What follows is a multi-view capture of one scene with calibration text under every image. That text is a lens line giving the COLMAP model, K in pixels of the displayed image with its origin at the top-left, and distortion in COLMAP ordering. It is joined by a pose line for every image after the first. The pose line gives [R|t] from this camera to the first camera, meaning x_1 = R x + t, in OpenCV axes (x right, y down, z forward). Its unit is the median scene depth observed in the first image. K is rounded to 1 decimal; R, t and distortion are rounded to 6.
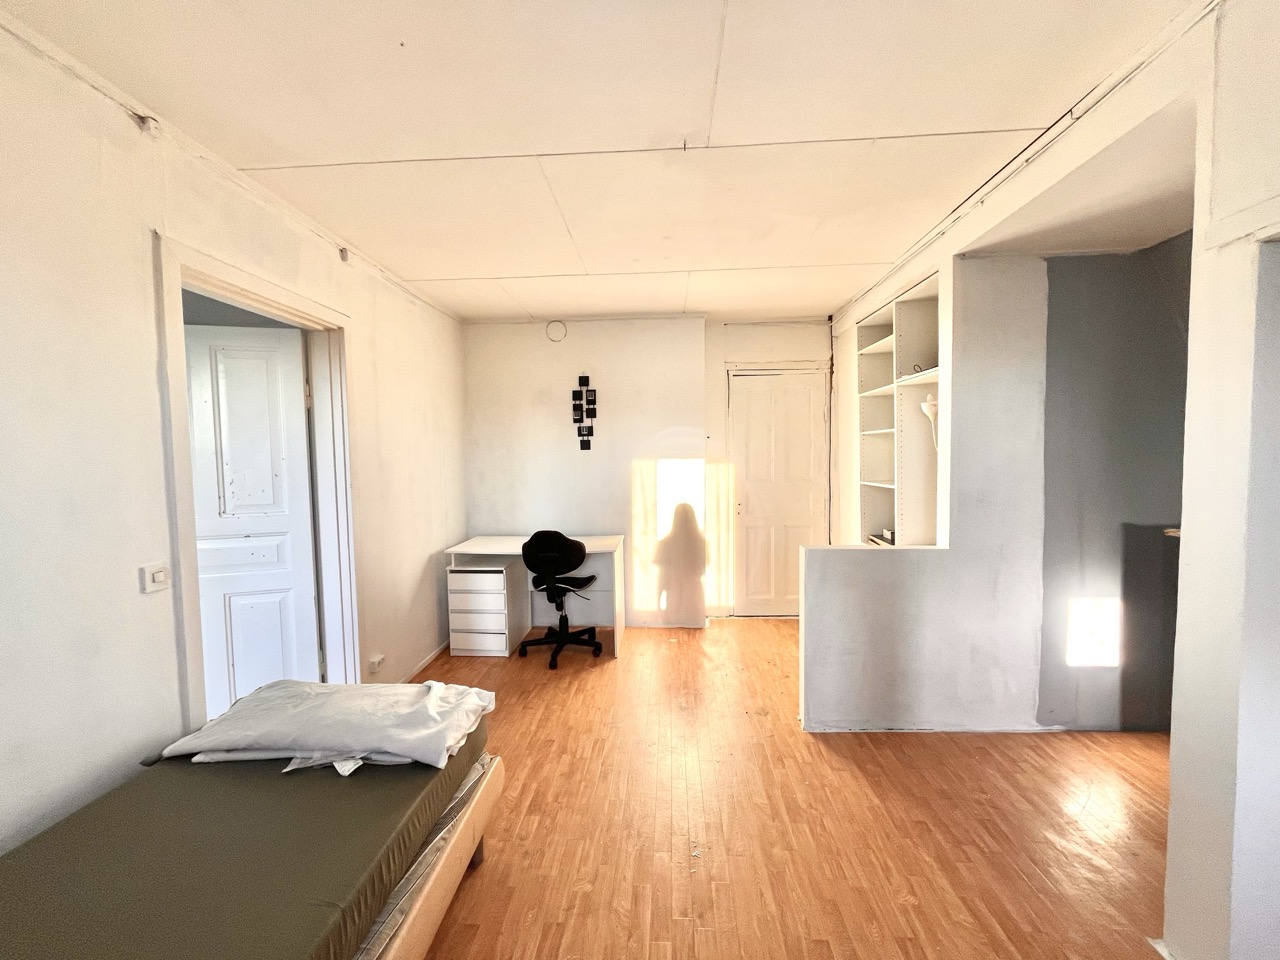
lens RADIAL K [[519.0, 0, 635.6], [0, 519.0, 480.8], [0, 0, 1]] dist [0.001474, -0.000125]
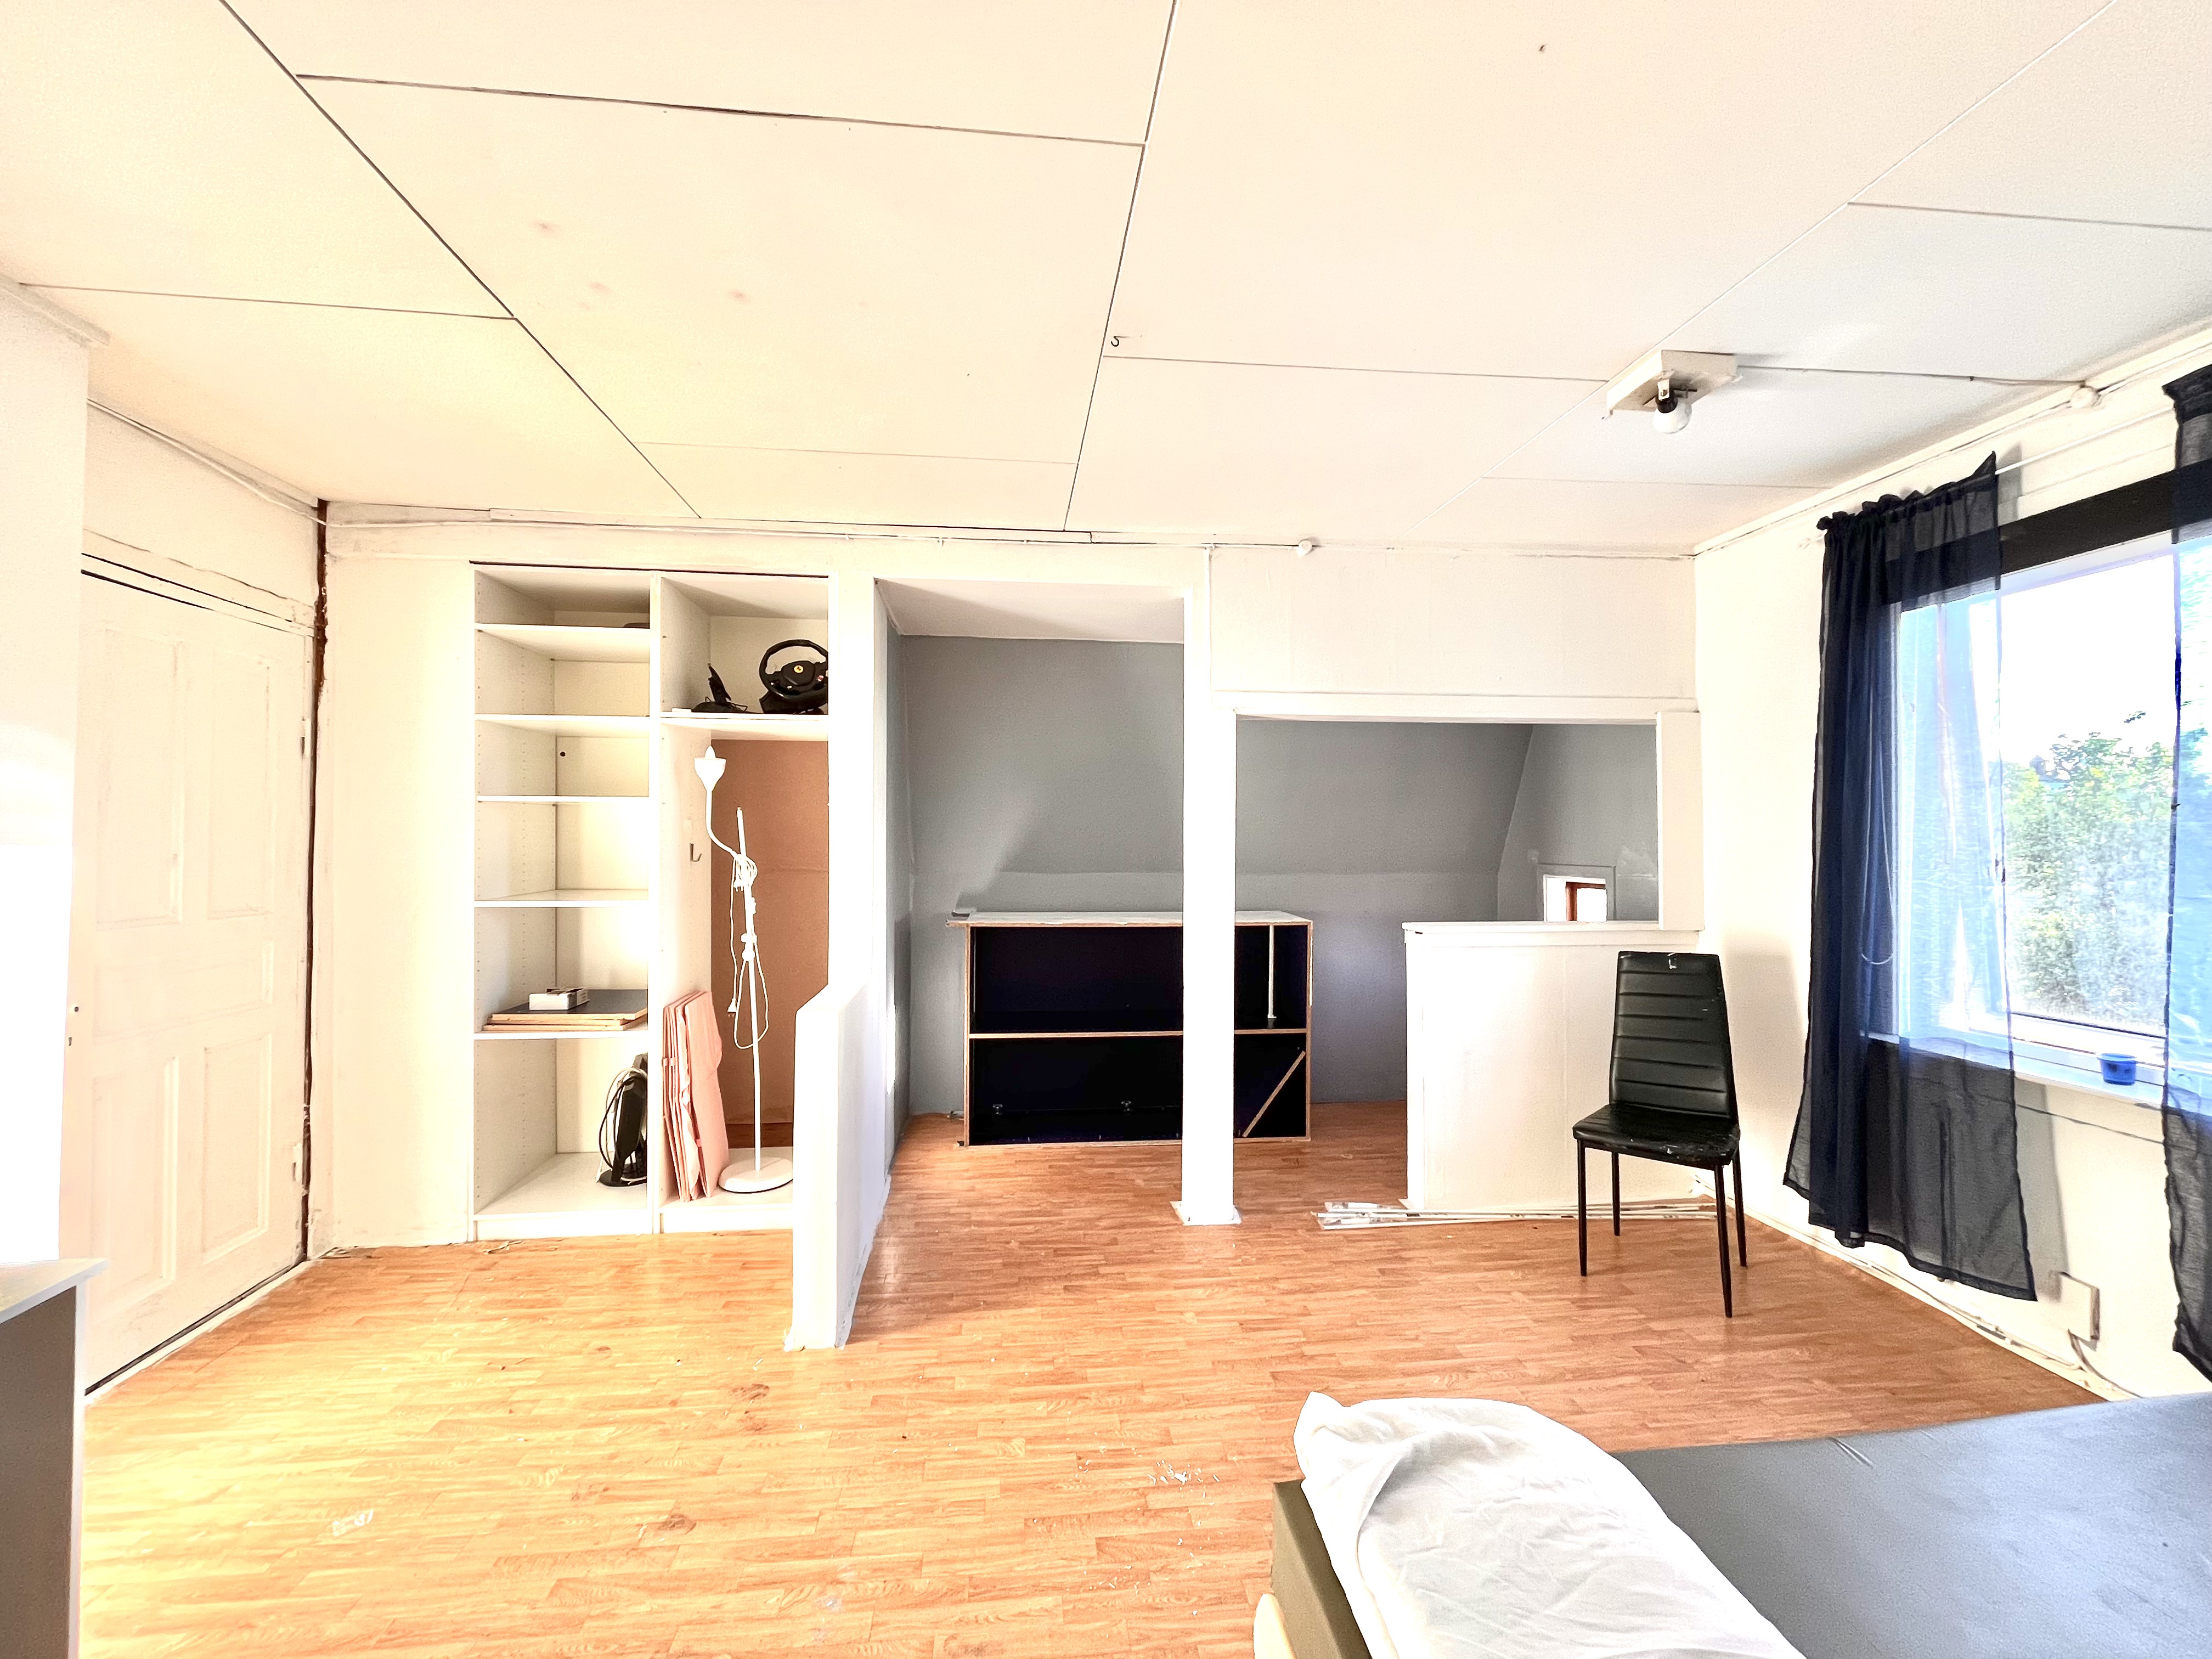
lens RADIAL K [[896.9, 0, 1093.6], [0, 896.9, 838.3], [0, 0, 1]] dist [0.001474, -0.000125]
pose [[-0.163618, 0.021019, 0.986300, -0.529835], [0.048216, 0.998749, -0.013286, -0.021992], [-0.985345, 0.045382, -0.164427, 0.697649]]
